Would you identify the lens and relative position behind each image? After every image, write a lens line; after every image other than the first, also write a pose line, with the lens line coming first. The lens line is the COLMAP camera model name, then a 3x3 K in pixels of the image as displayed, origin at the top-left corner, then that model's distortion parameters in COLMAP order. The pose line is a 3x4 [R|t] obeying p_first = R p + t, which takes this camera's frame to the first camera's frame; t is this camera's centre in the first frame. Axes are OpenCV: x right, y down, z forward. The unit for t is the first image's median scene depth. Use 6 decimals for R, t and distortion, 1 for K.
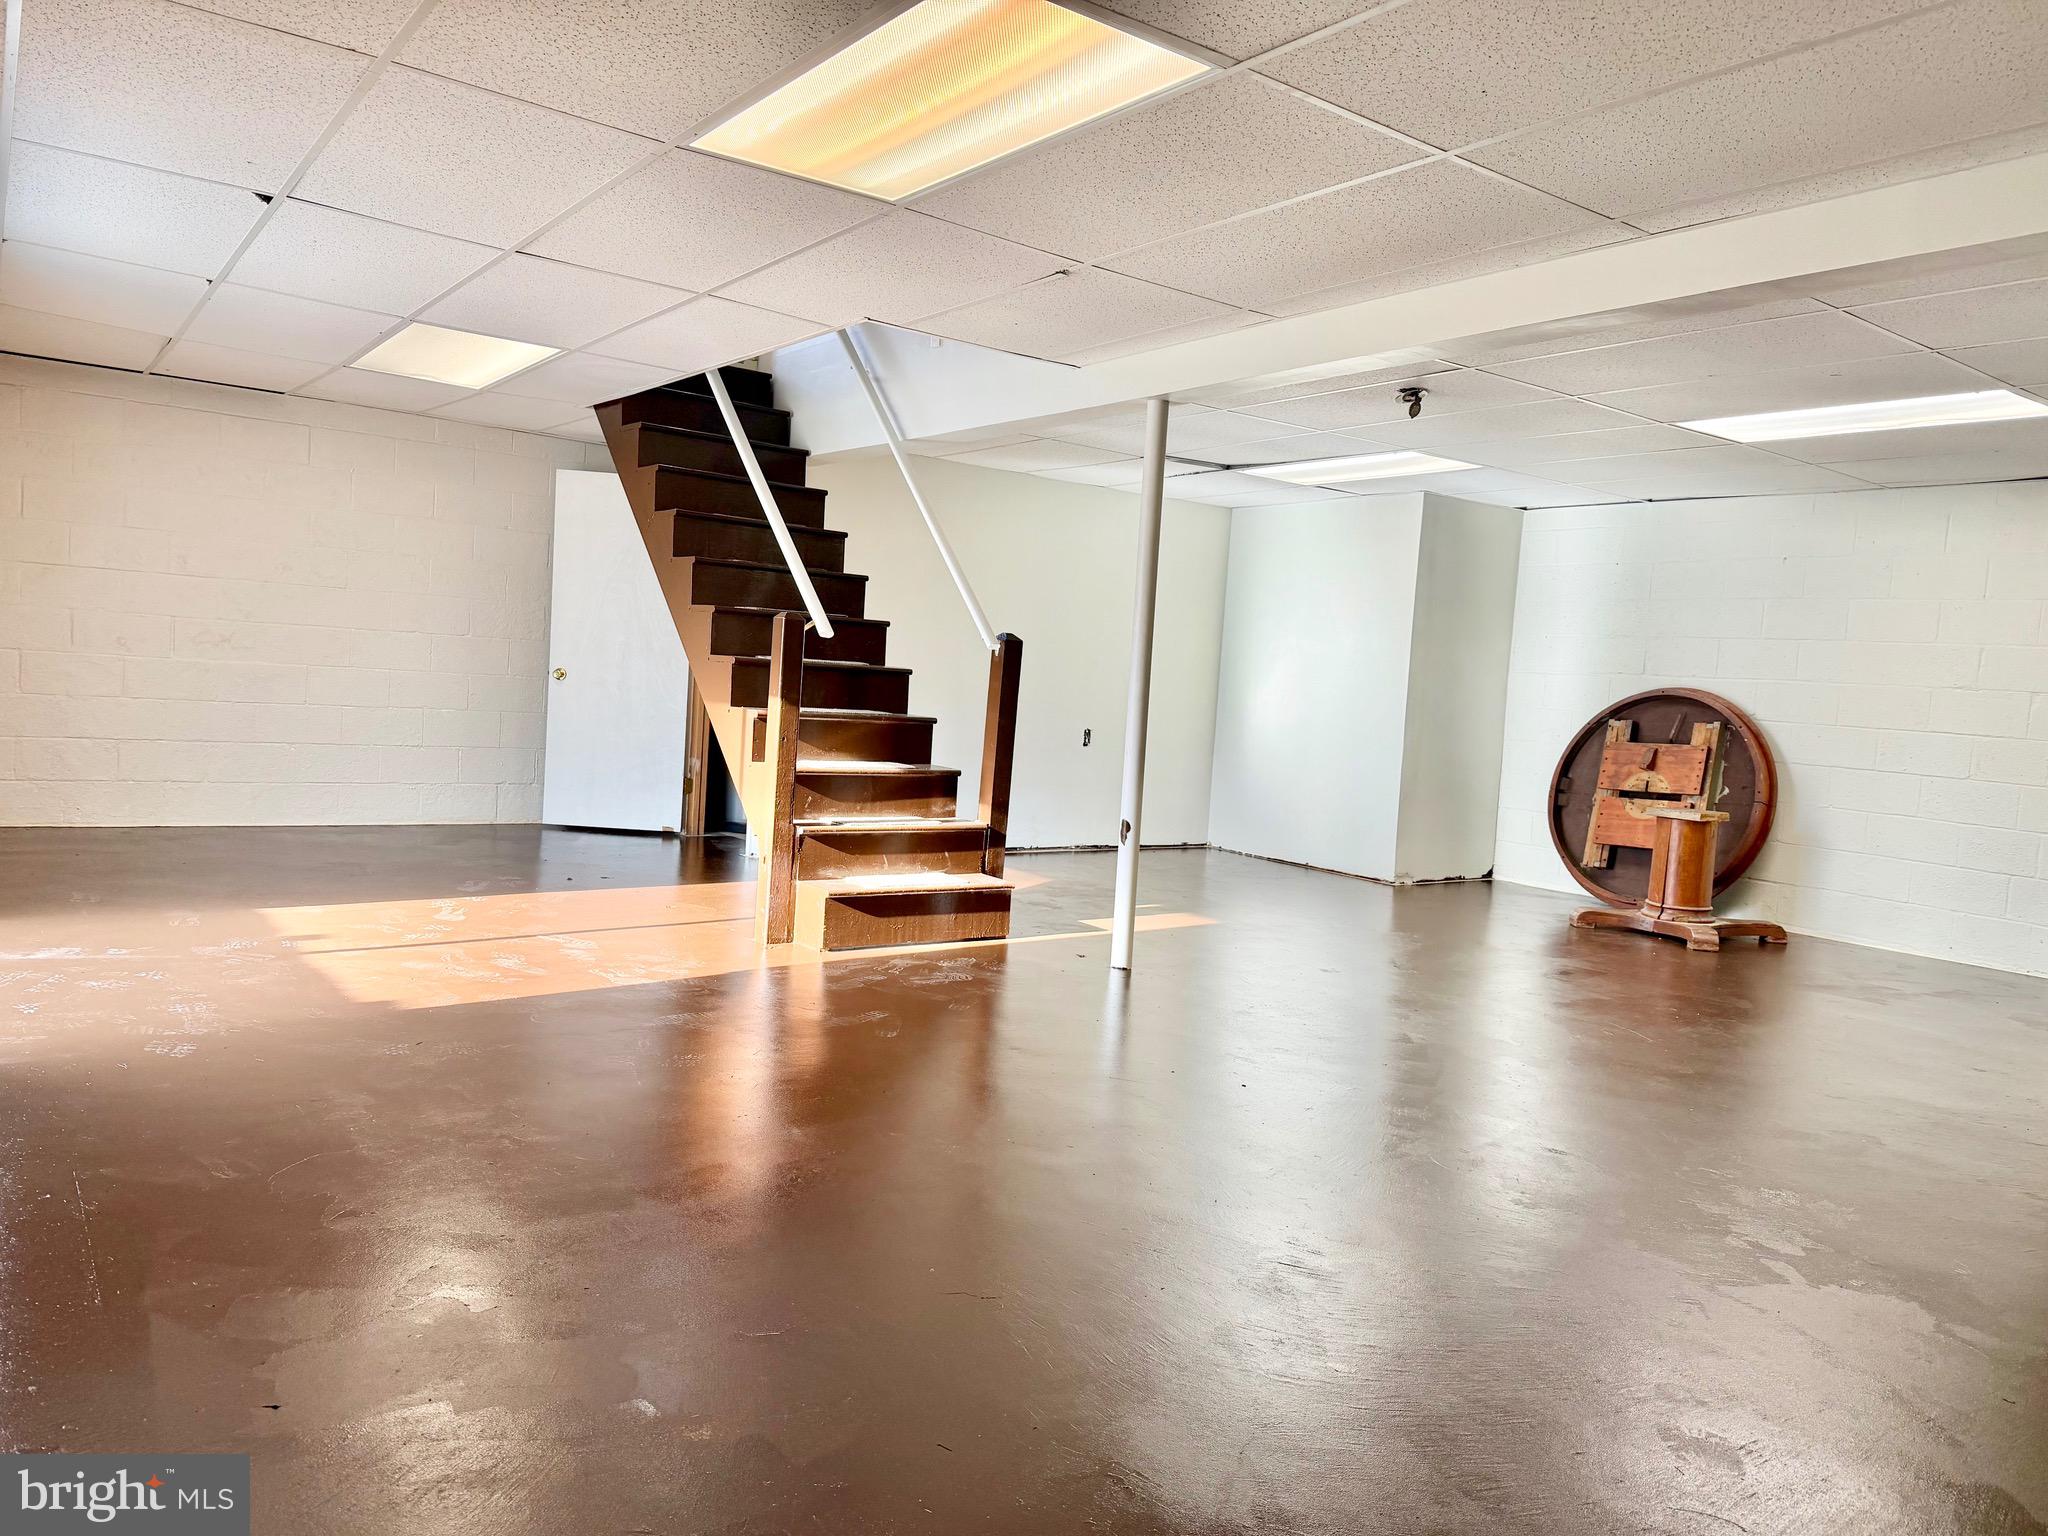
lens RADIAL K [[1454.7, 0, 1019.4], [0, 1454.7, 782.0], [0, 0, 1]] dist [0.093739, -0.086205]
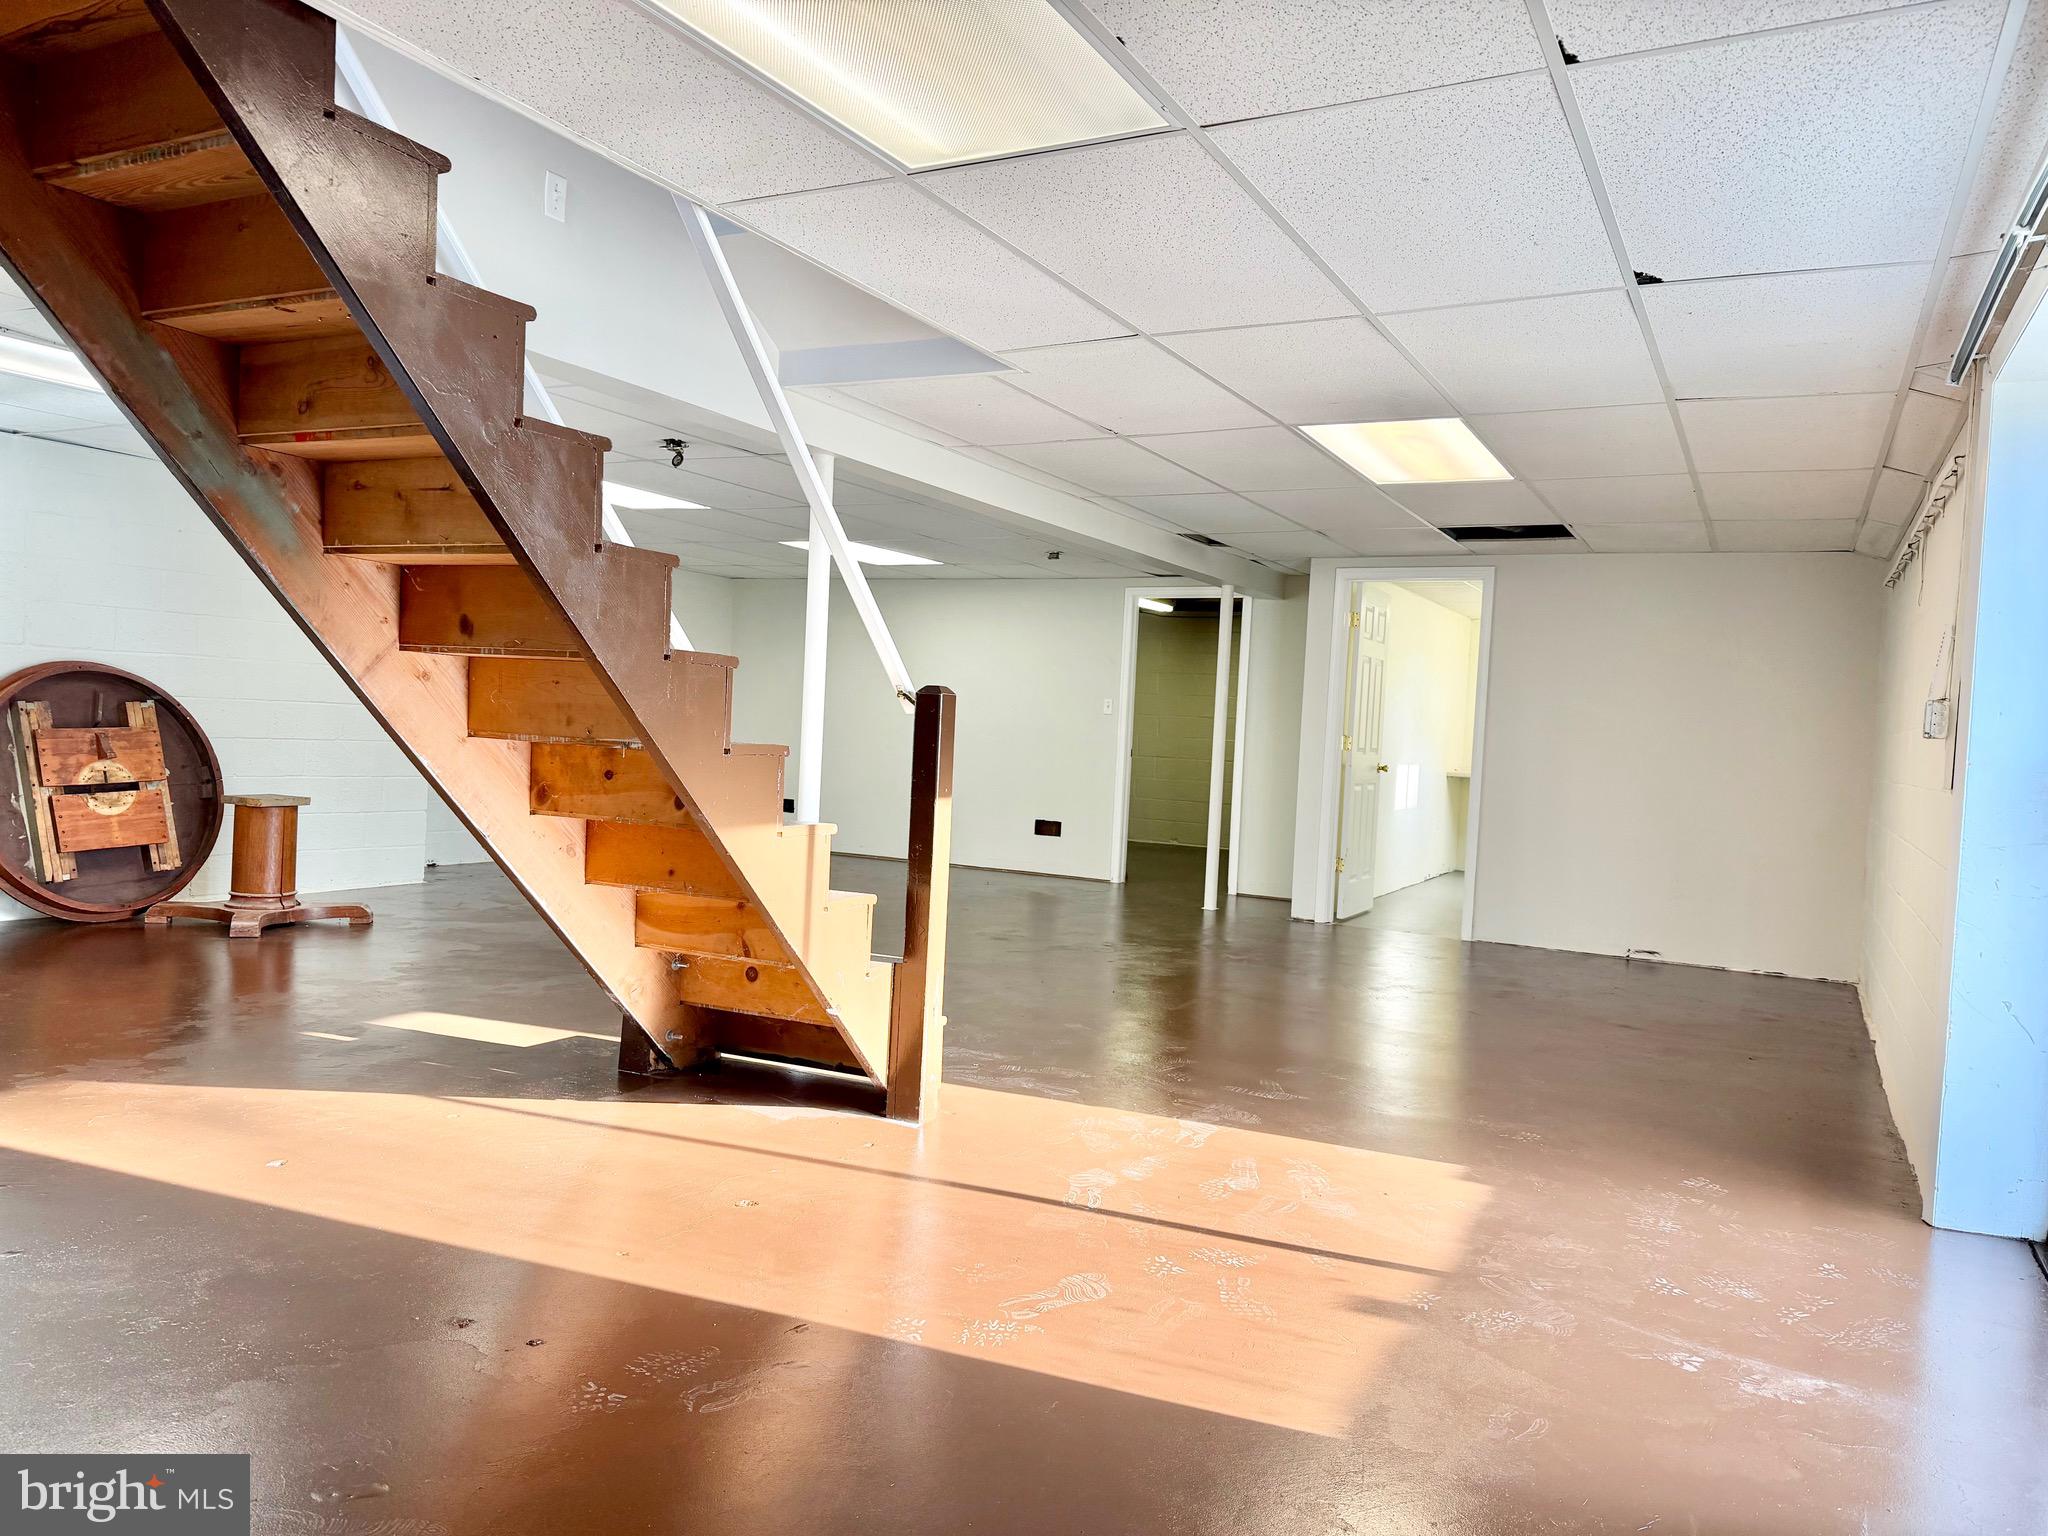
lens RADIAL K [[1454.7, 0, 1020.0], [0, 1454.7, 760.0], [0, 0, 1]] dist [0.093739, -0.086205]
pose [[-0.483857, -0.099939, 0.869422, -0.603610], [-0.013897, 0.994210, 0.106549, -0.109084], [-0.875037, 0.039472, -0.482445, 0.952731]]
